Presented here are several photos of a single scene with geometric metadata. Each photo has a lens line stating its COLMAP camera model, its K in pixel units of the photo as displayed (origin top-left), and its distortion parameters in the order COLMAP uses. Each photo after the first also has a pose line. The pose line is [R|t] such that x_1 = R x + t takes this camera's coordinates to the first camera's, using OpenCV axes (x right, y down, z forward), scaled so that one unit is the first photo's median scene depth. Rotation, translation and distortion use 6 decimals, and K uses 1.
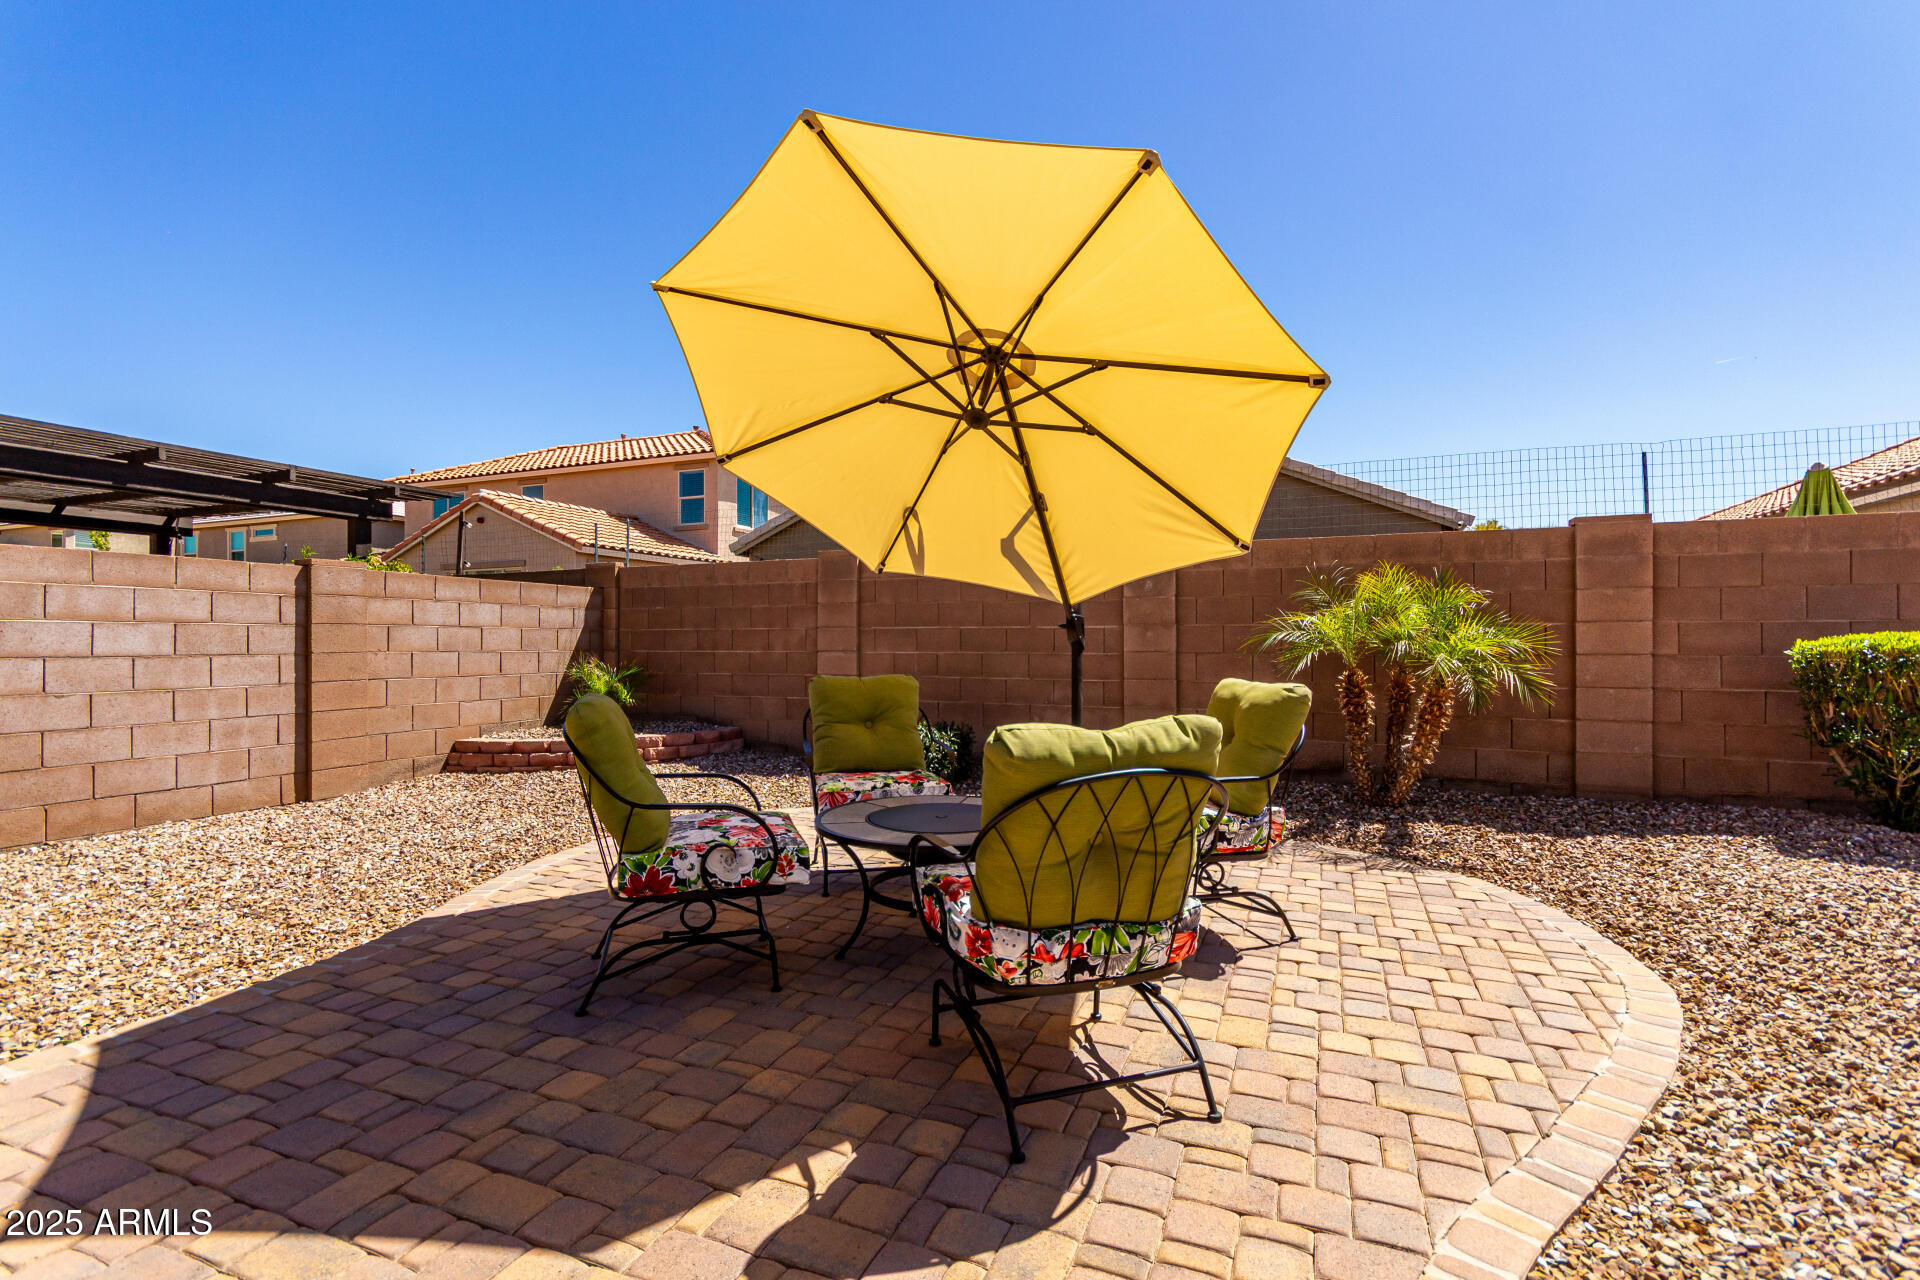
lens RADIAL K [[893.3, 0, 960.0], [0, 893.3, 640.0], [0, 0, 1]] dist [0.004530, 0.000656]
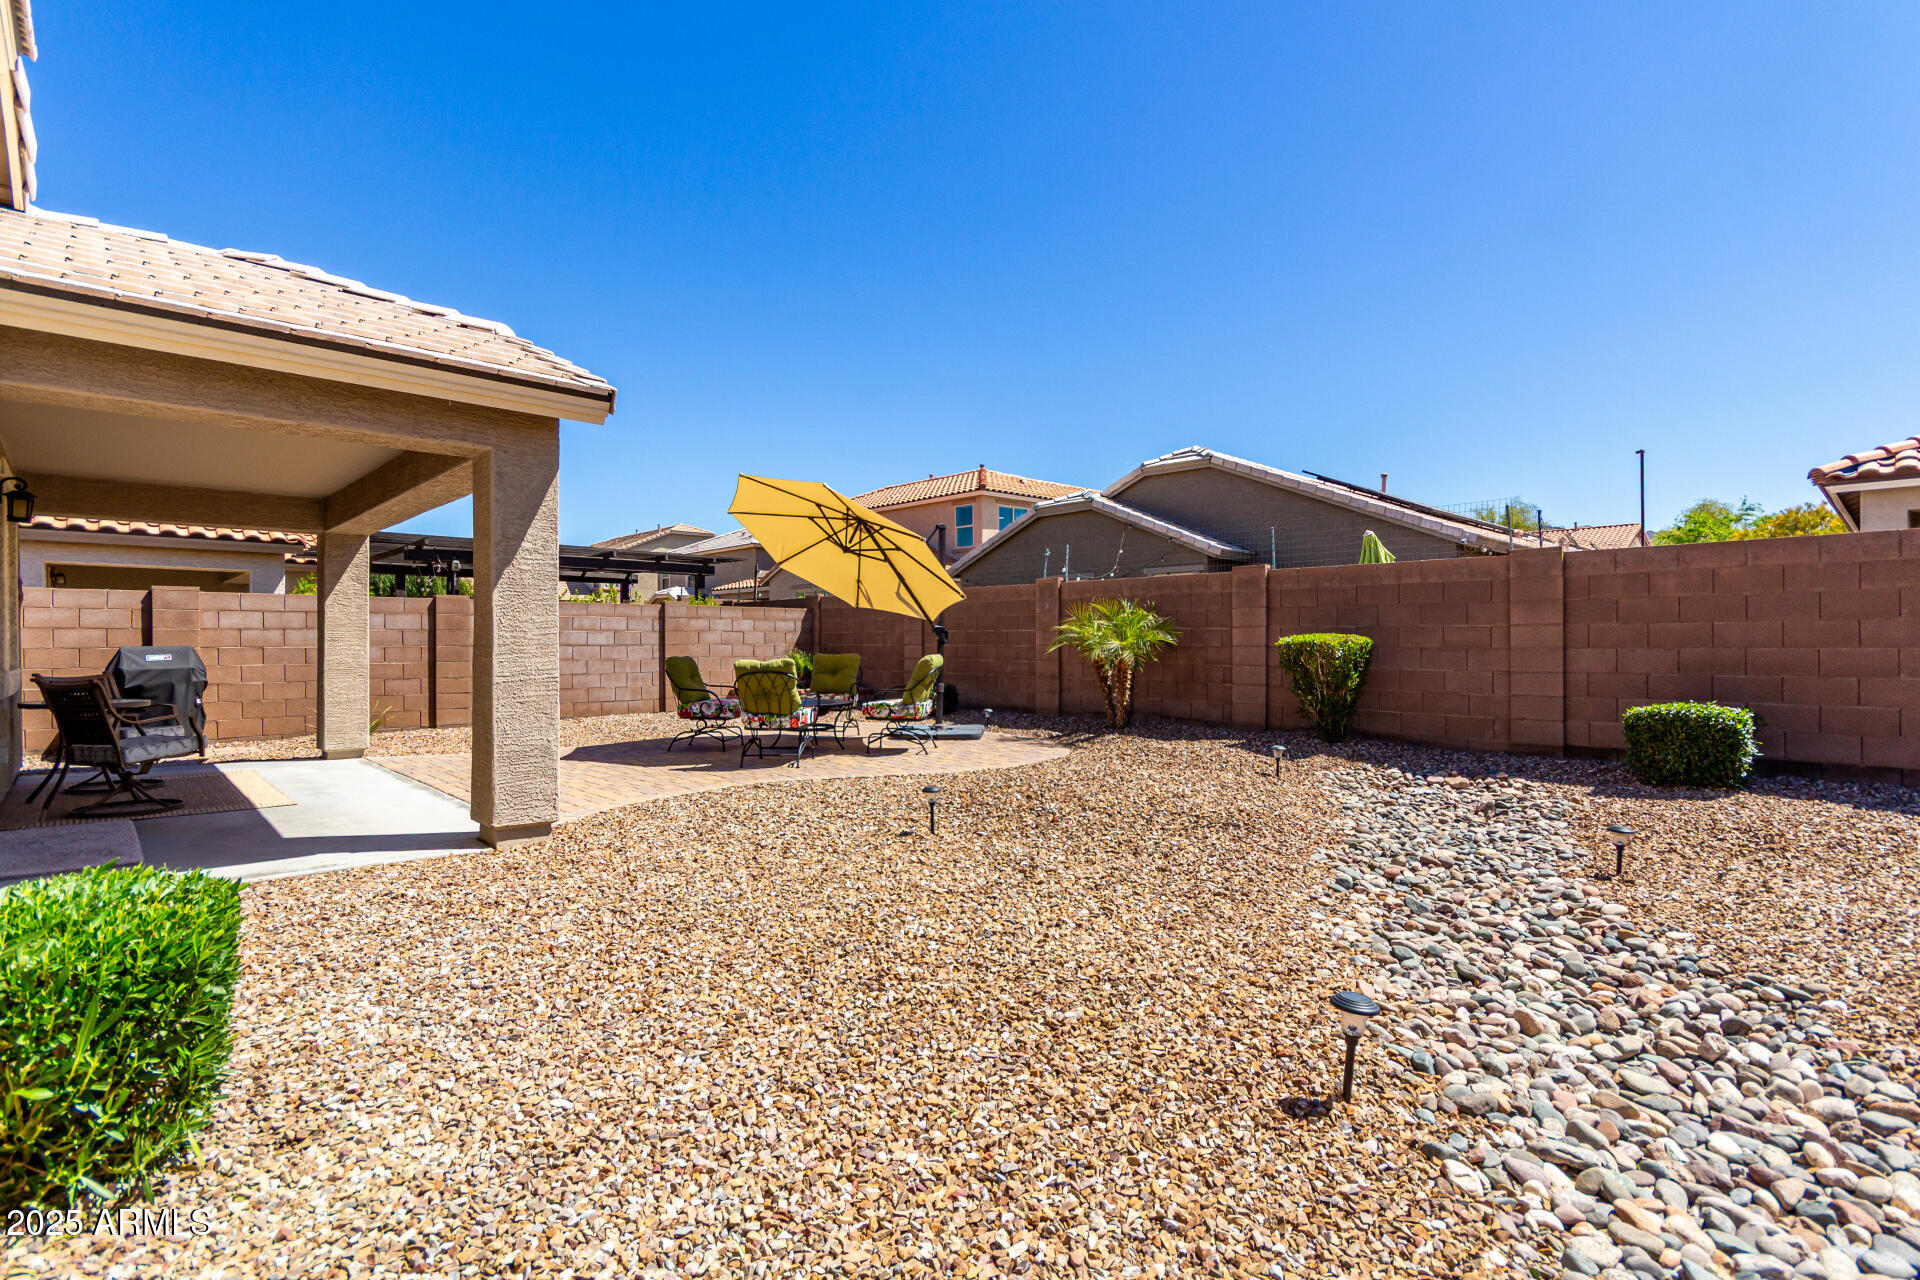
lens RADIAL K [[893.3, 0, 960.0], [0, 893.3, 640.0], [0, 0, 1]] dist [0.004530, 0.000656]
pose [[0.918664, -0.000151, -0.395040, 0.682888], [0.001521, 0.999994, 0.003155, -0.001810], [0.395037, -0.003500, 0.918659, -0.616925]]
